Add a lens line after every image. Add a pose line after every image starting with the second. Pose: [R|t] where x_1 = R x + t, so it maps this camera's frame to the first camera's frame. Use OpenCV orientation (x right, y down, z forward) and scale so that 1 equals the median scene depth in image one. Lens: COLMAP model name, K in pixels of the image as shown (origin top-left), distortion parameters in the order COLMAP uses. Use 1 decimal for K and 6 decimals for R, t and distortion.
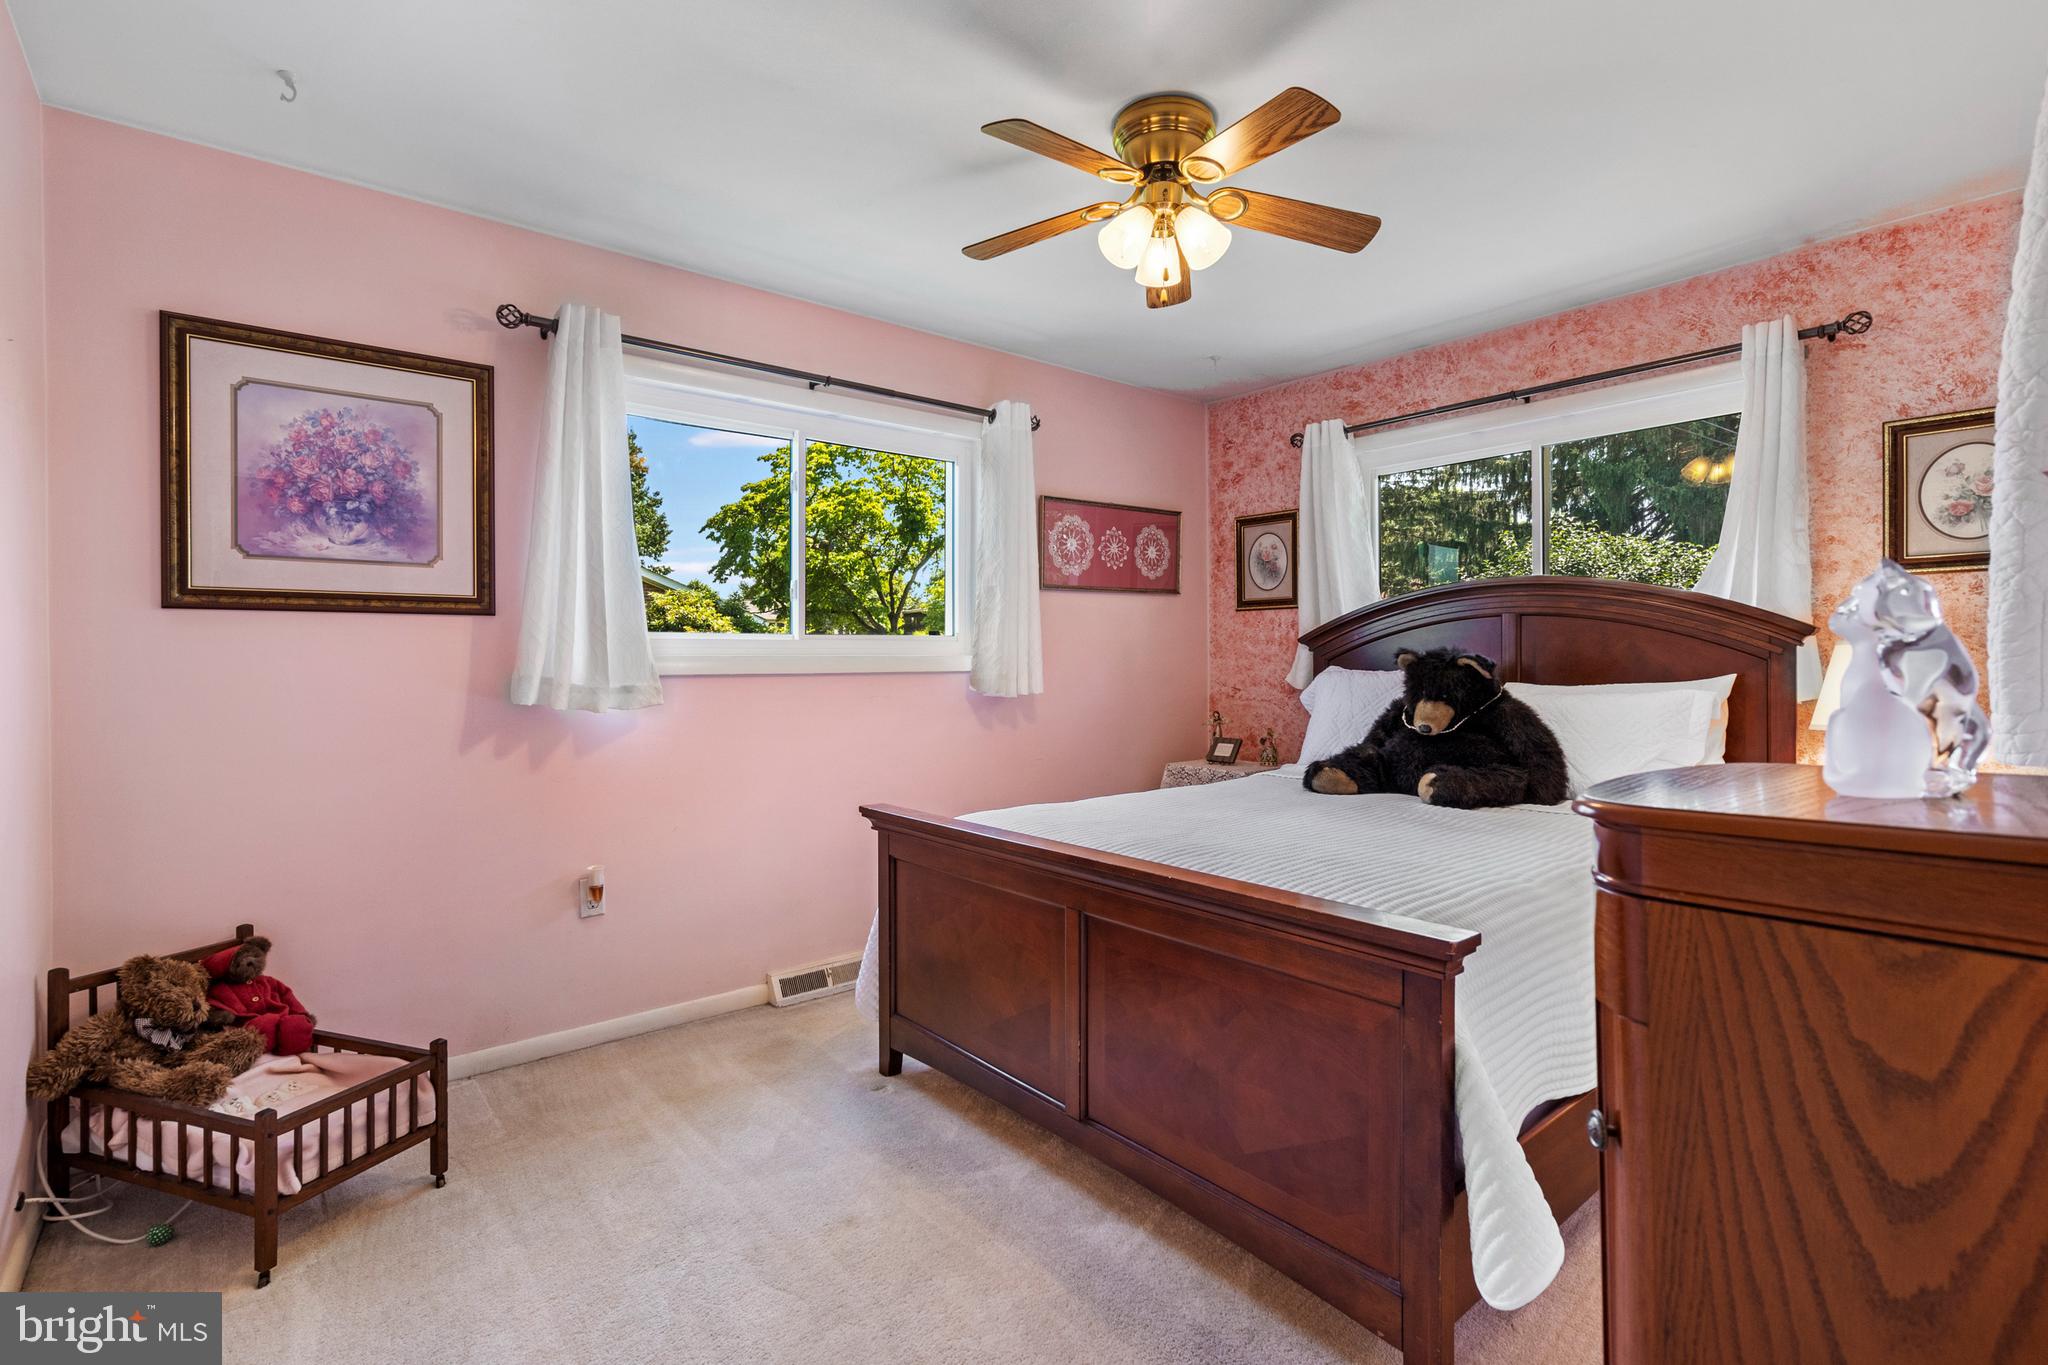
lens RADIAL K [[942.5, 0, 1021.3], [0, 942.5, 673.8], [0, 0, 1]] dist [-0.011847, 0.001628]
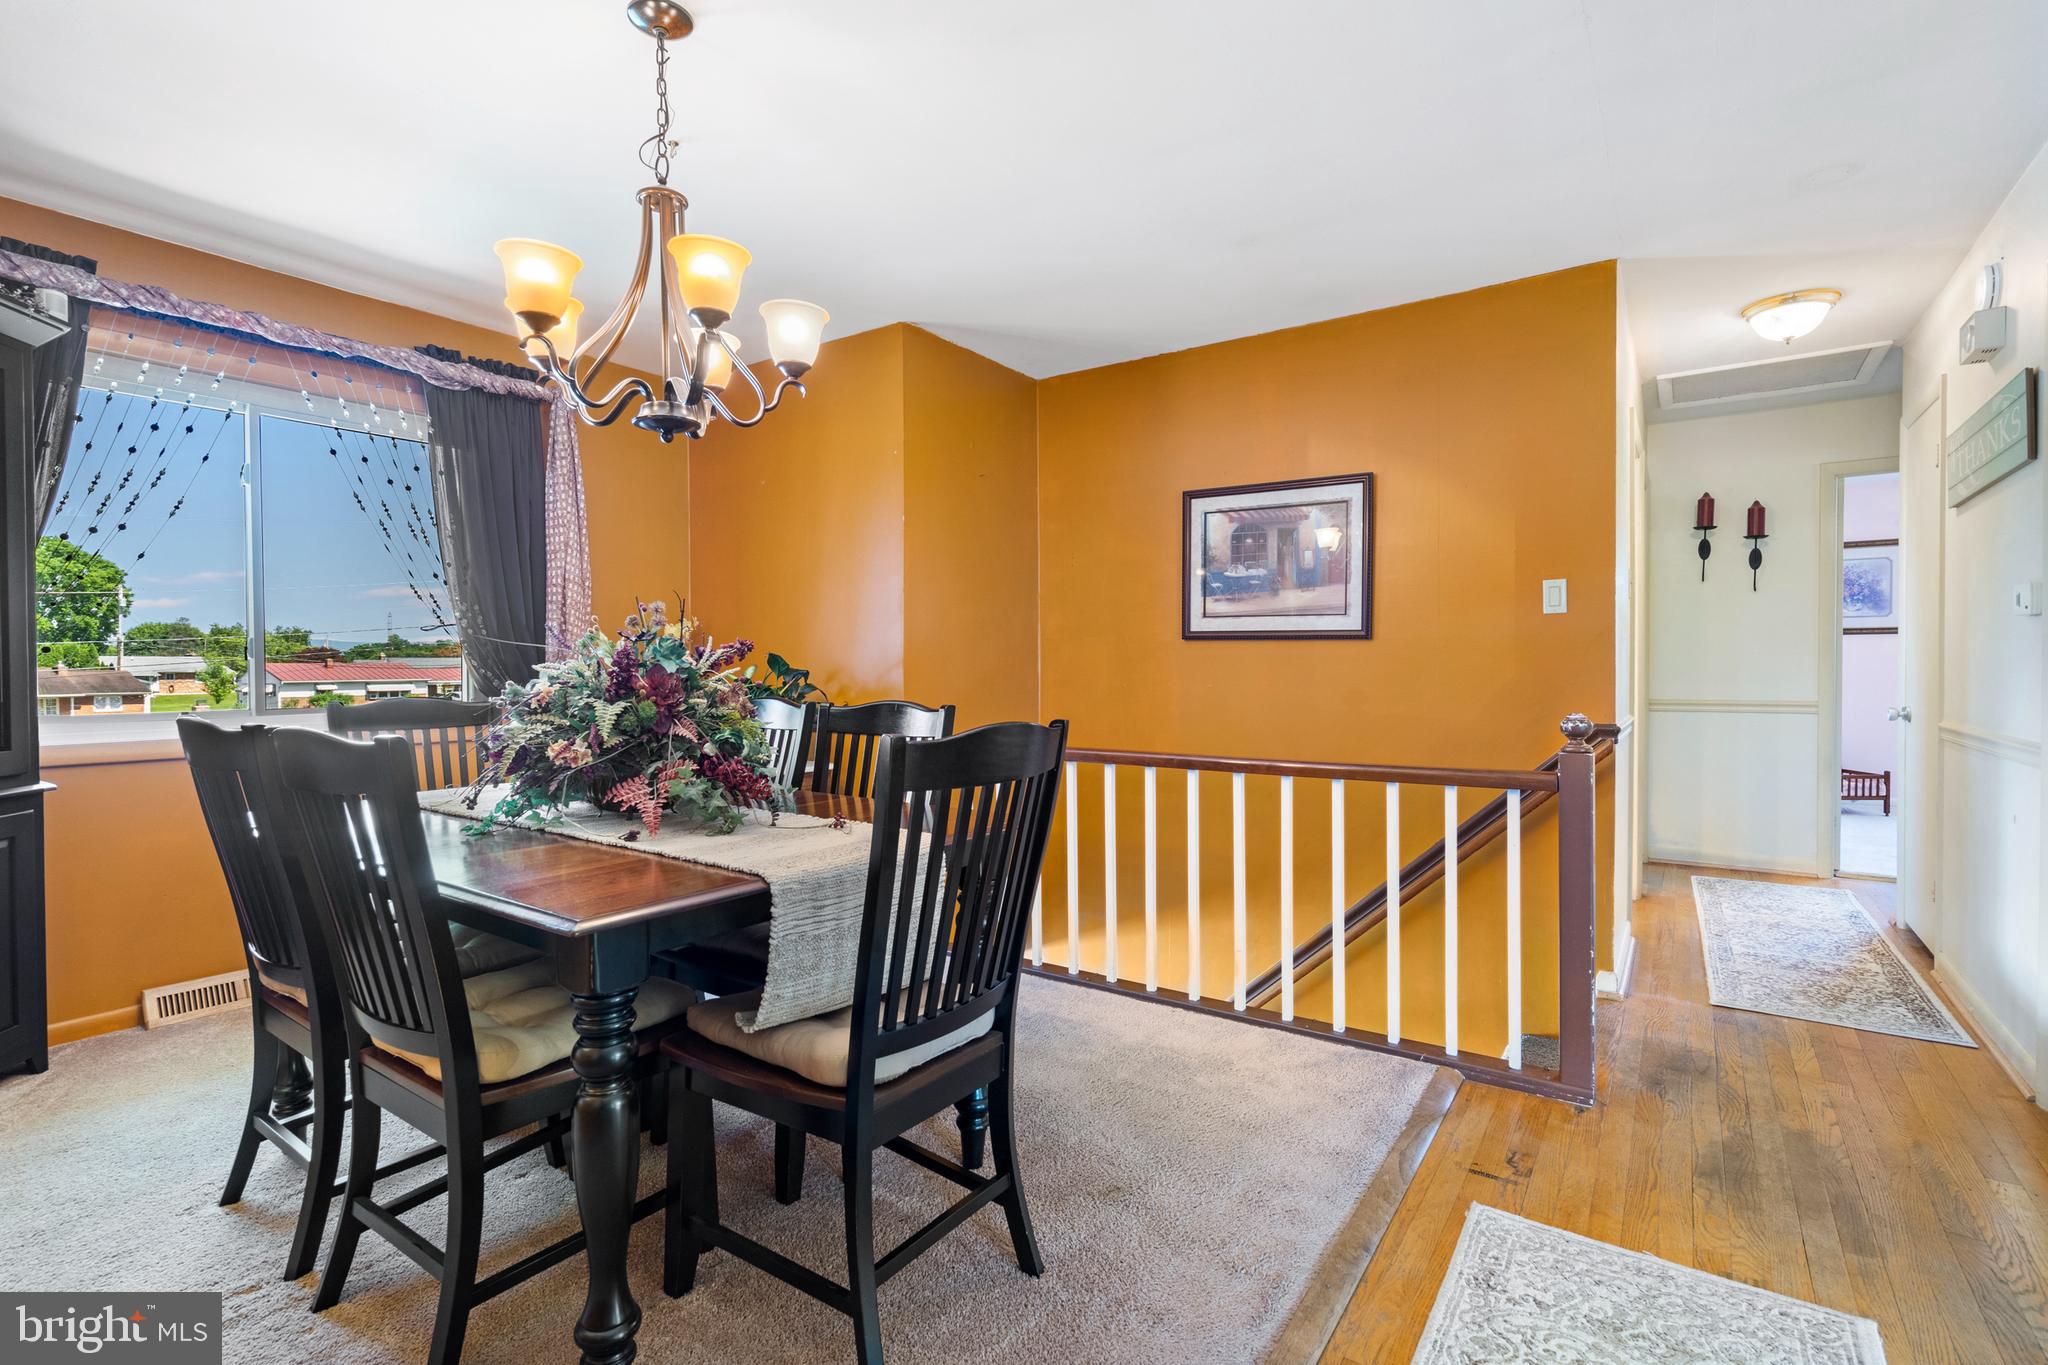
lens RADIAL K [[942.5, 0, 1024.1], [0, 942.5, 681.9], [0, 0, 1]] dist [-0.011847, 0.001628]
pose [[0.270033, 0.018377, -0.962676, 1.634200], [-0.003777, 0.999830, 0.018026, 0.045929], [0.962844, -0.001231, 0.270056, -2.678489]]
